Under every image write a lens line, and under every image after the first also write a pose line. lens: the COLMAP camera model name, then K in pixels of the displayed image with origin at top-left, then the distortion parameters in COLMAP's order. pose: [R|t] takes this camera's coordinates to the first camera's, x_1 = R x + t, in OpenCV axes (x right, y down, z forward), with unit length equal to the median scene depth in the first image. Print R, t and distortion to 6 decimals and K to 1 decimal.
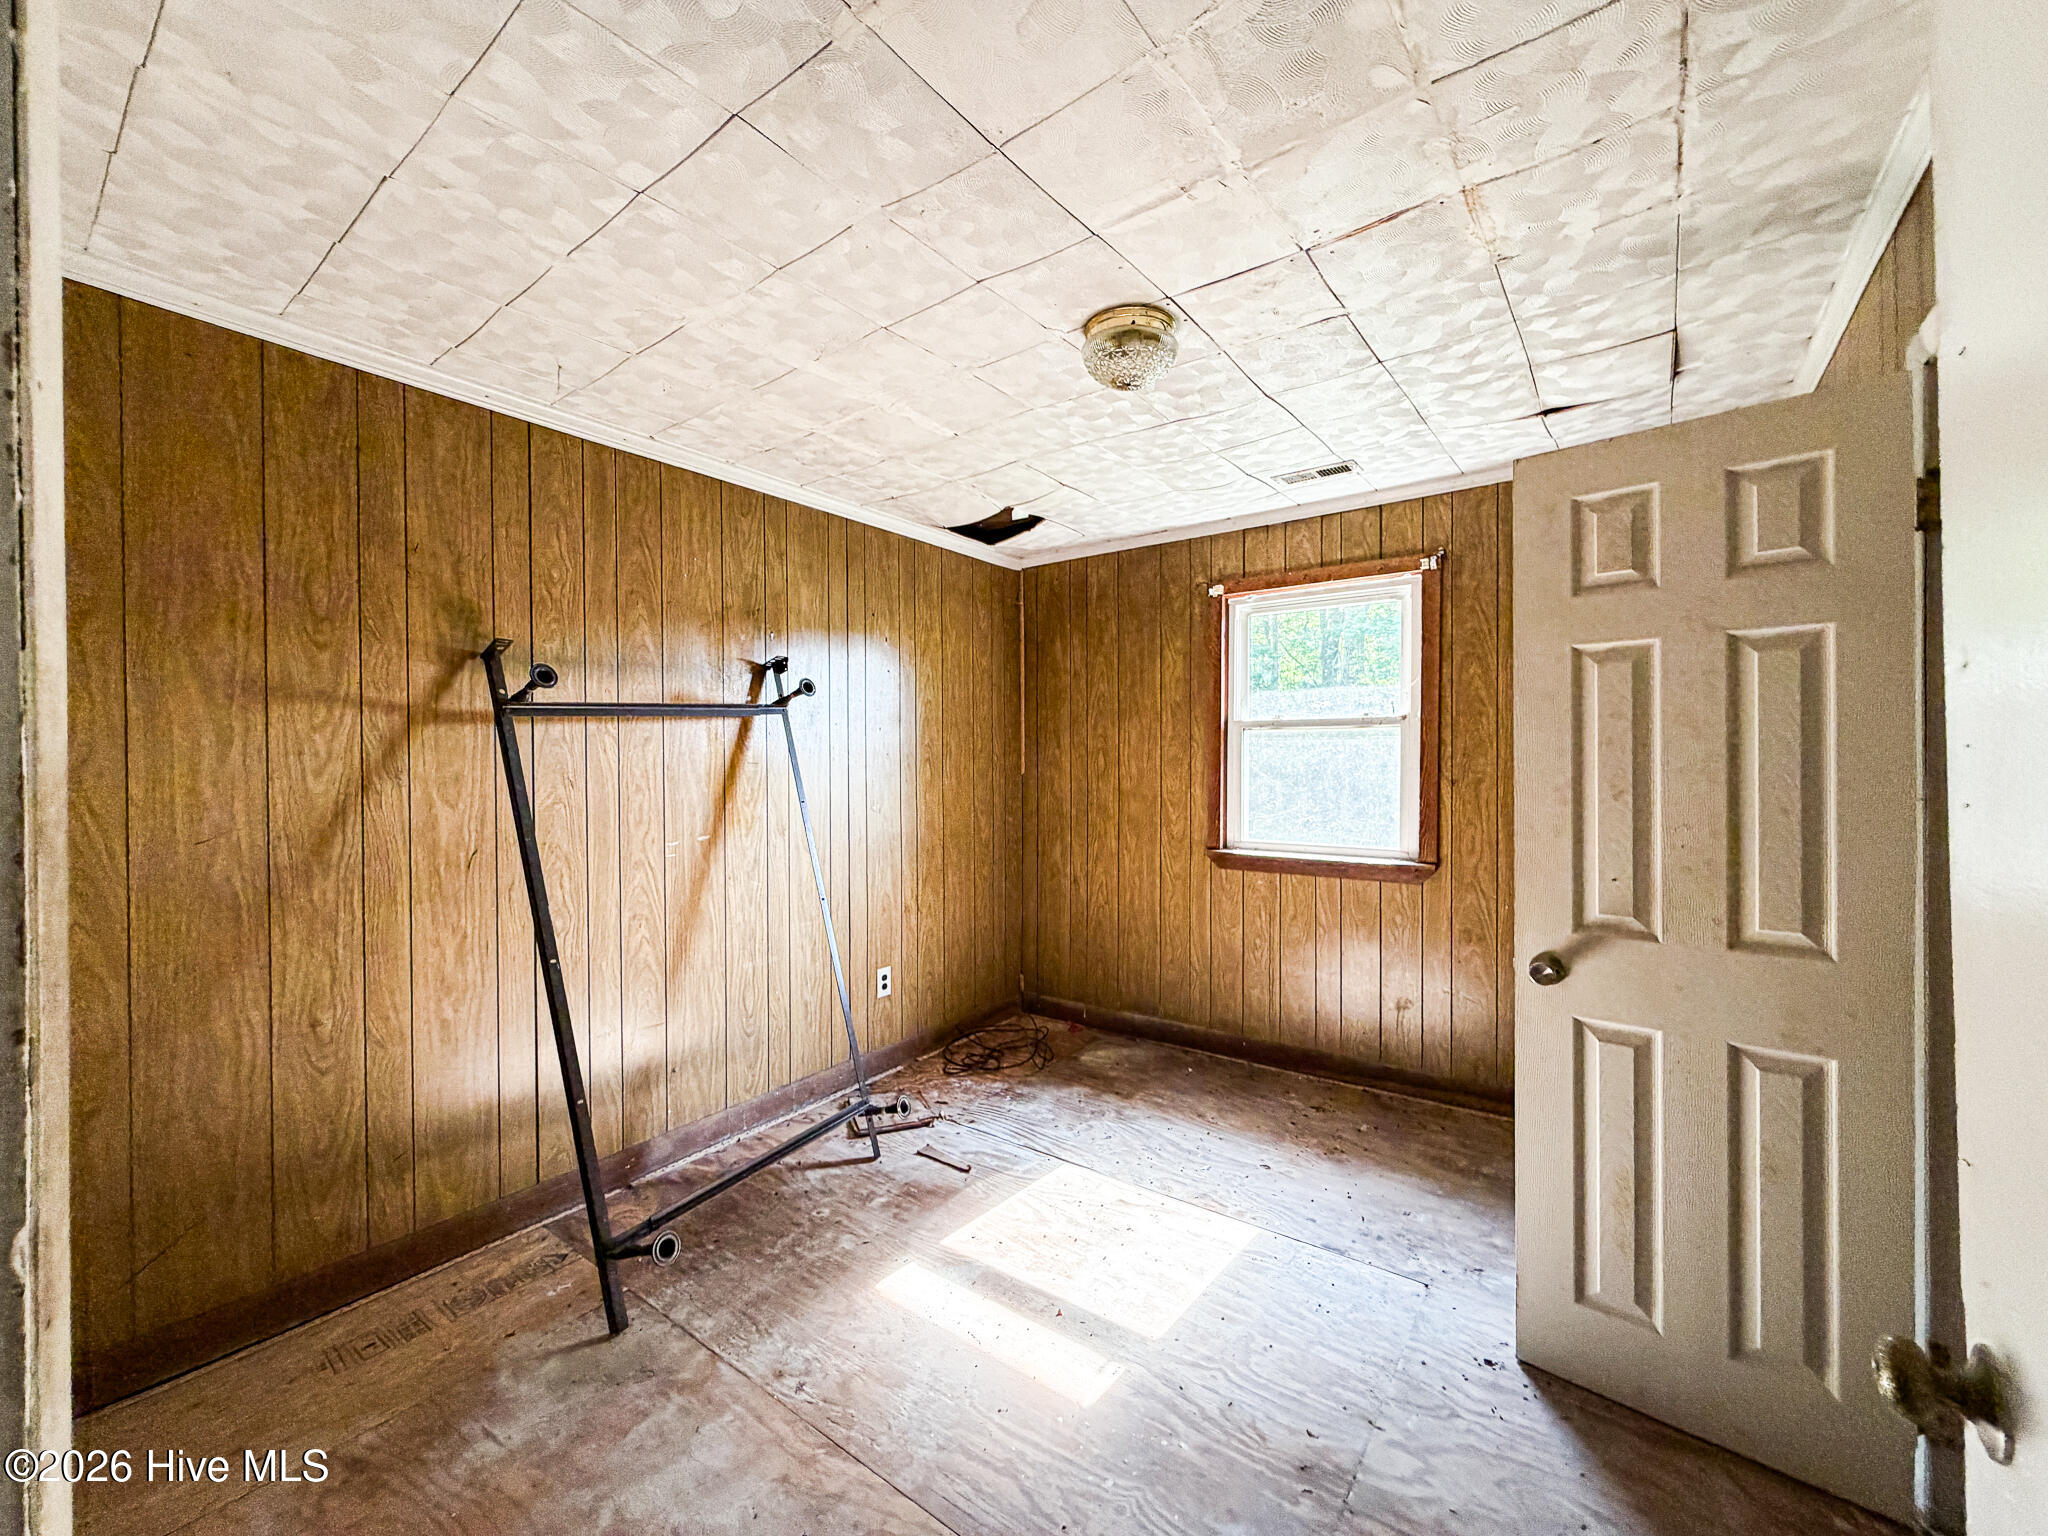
lens RADIAL K [[841.4, 0, 1019.3], [0, 841.4, 761.5], [0, 0, 1]] dist [0.003119, 0.000314]
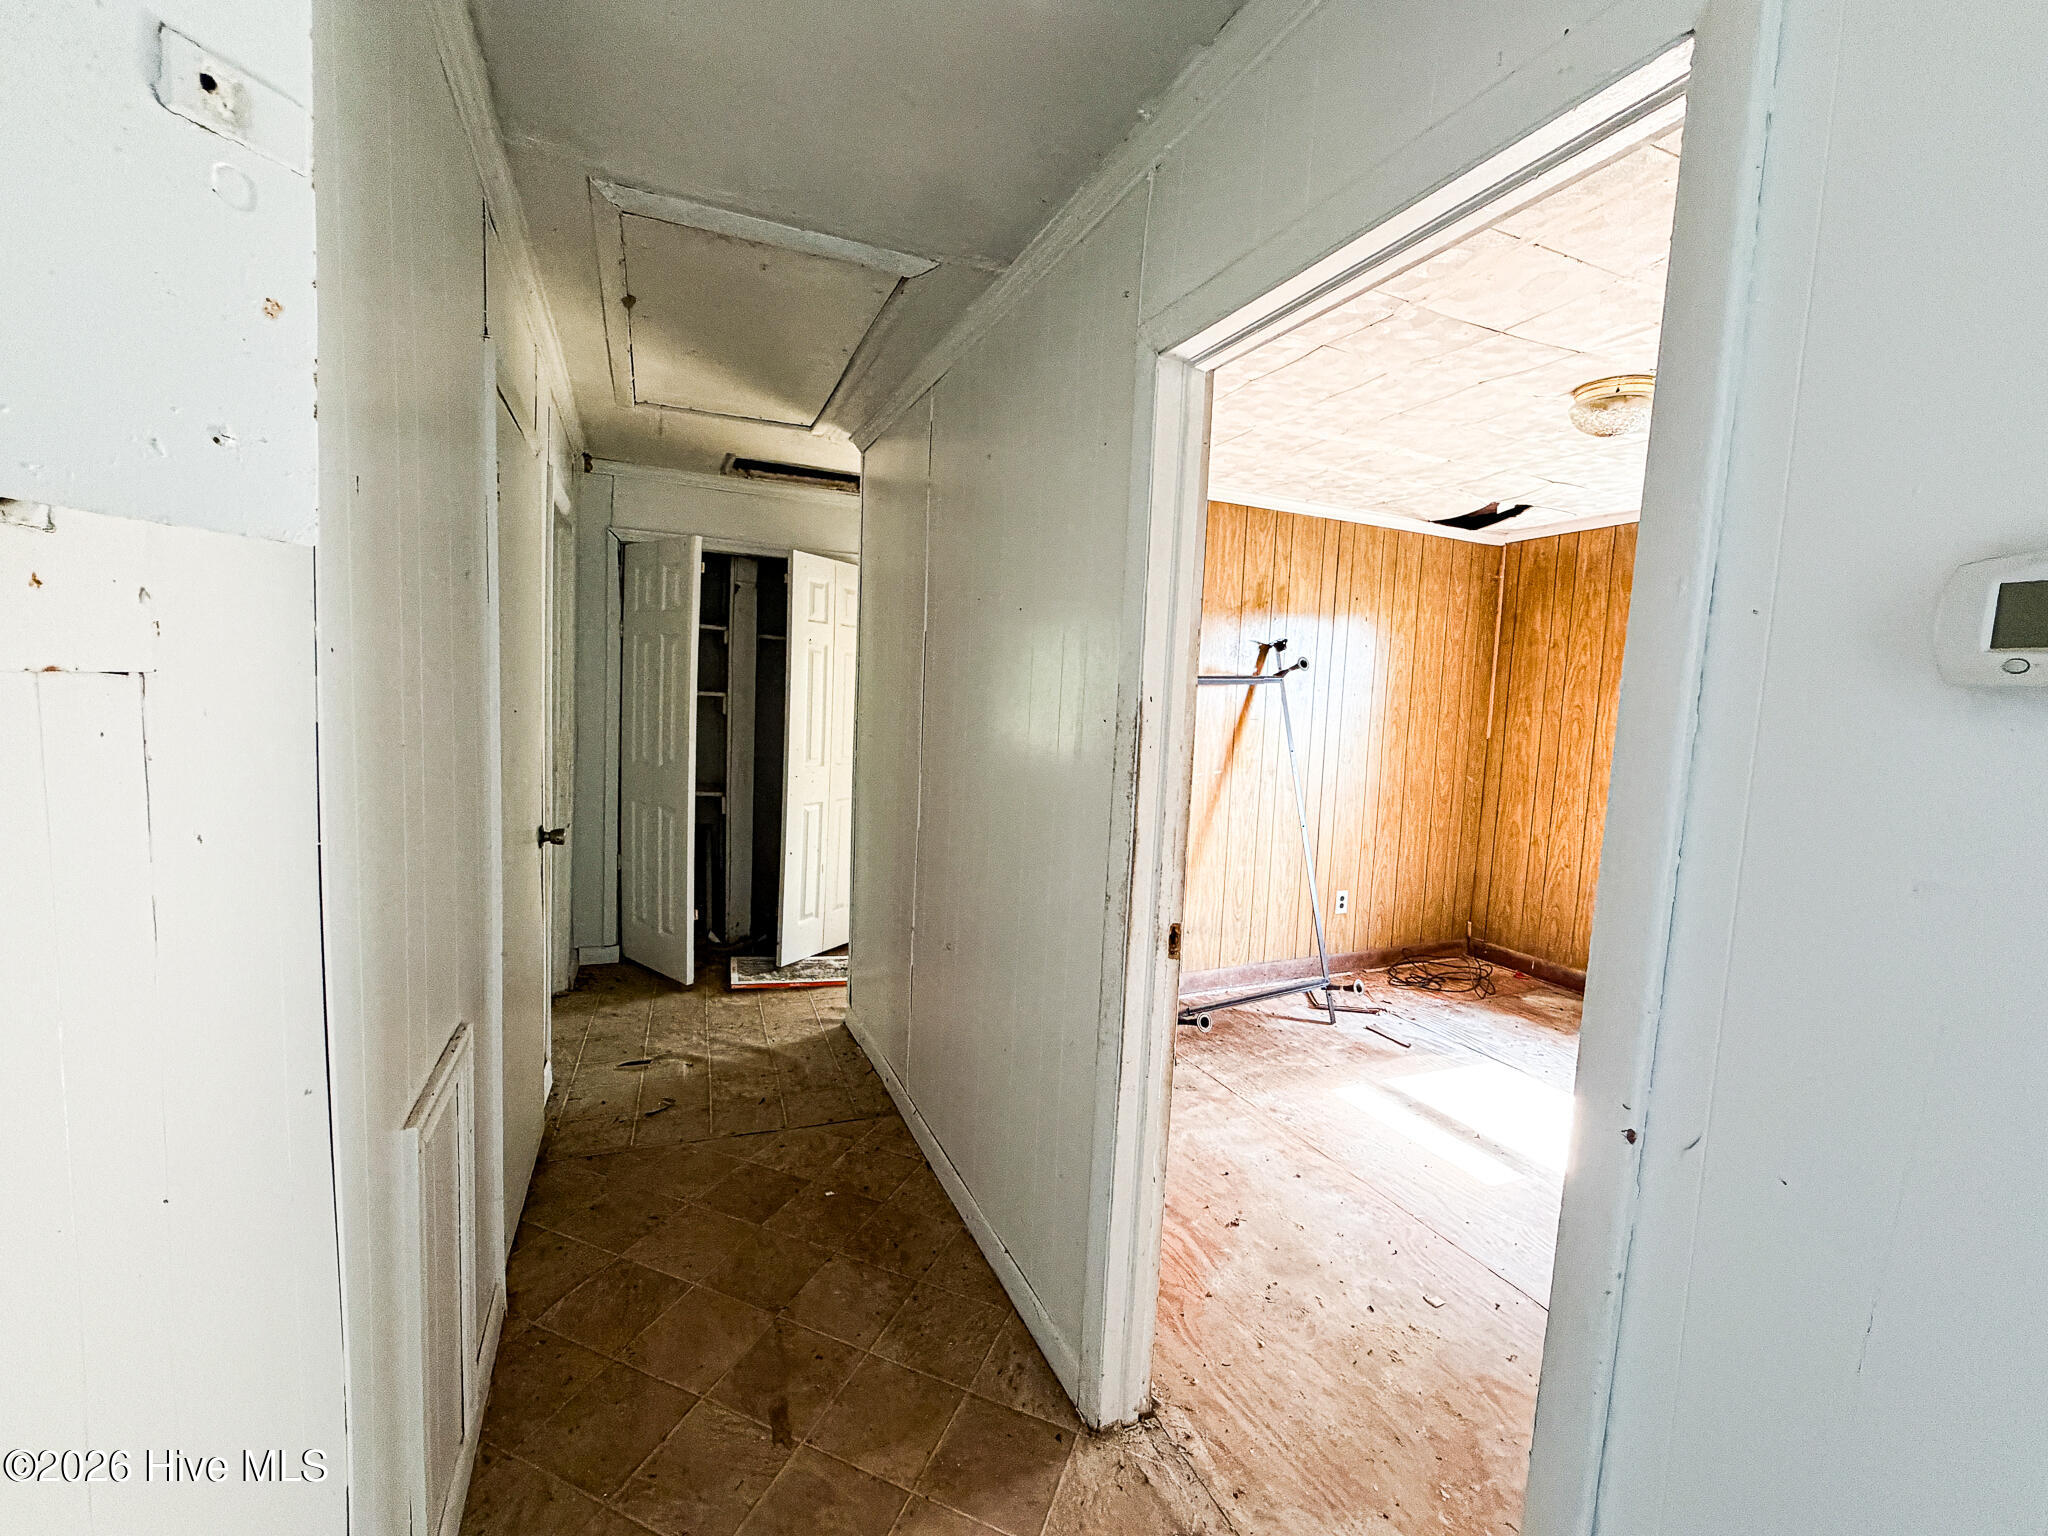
lens RADIAL K [[841.4, 0, 1017.3], [0, 841.4, 768.8], [0, 0, 1]] dist [0.003119, 0.000314]
pose [[0.871454, 0.081333, -0.483688, 0.005265], [-0.045041, 0.995259, 0.086204, -0.016620], [0.488405, -0.053337, 0.870985, -0.319268]]
